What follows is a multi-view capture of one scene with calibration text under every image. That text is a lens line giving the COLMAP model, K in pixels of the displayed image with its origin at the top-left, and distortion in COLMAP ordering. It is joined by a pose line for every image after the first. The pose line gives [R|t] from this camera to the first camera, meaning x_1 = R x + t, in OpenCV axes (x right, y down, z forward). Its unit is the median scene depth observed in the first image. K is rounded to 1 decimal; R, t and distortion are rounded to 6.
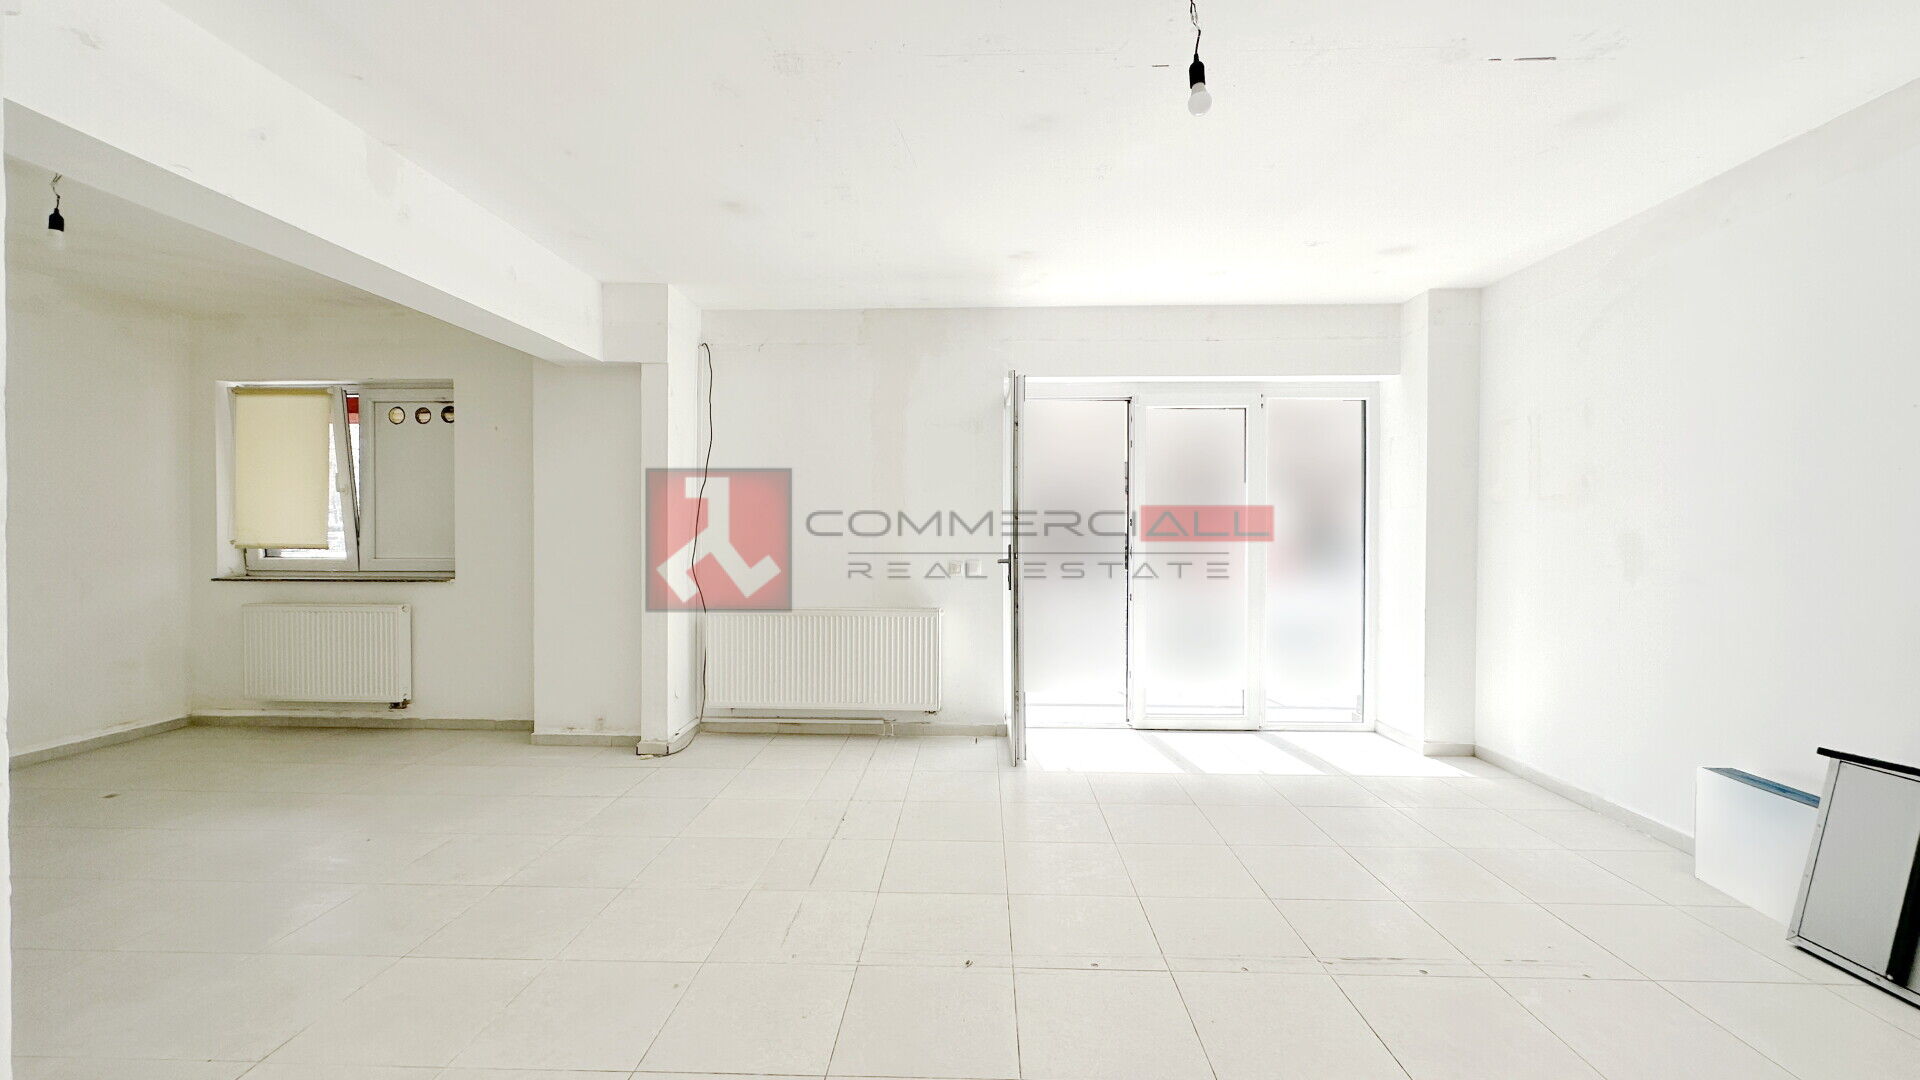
lens RADIAL K [[764.2, 0, 959.3], [0, 764.2, 547.4], [0, 0, 1]] dist [0.000846, -0.000003]
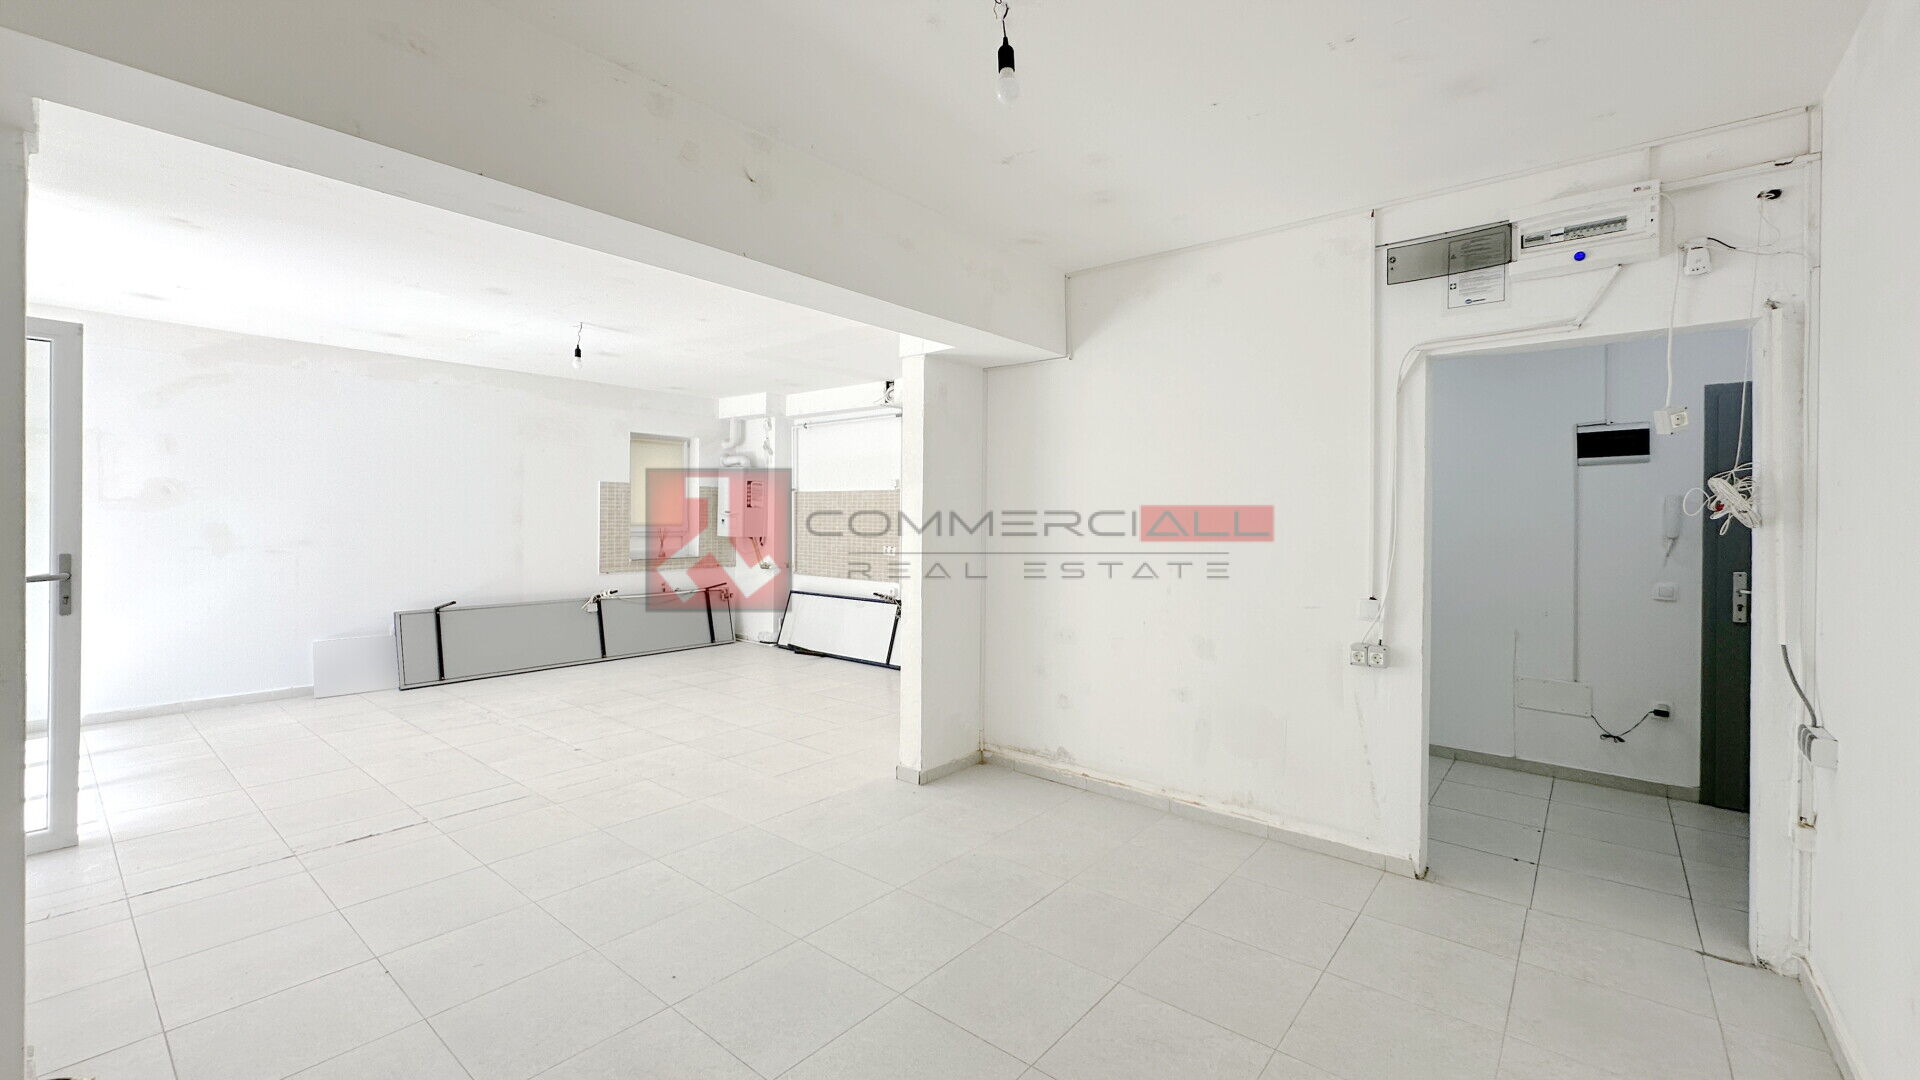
lens RADIAL K [[767.7, 0, 944.2], [0, 767.7, 530.8], [0, 0, 1]] dist [0.000221, 0.000039]
pose [[-0.776931, -0.016335, 0.629374, -0.959306], [0.005709, 0.999439, 0.032986, -0.037967], [-0.629560, 0.029221, -0.776402, 0.936987]]
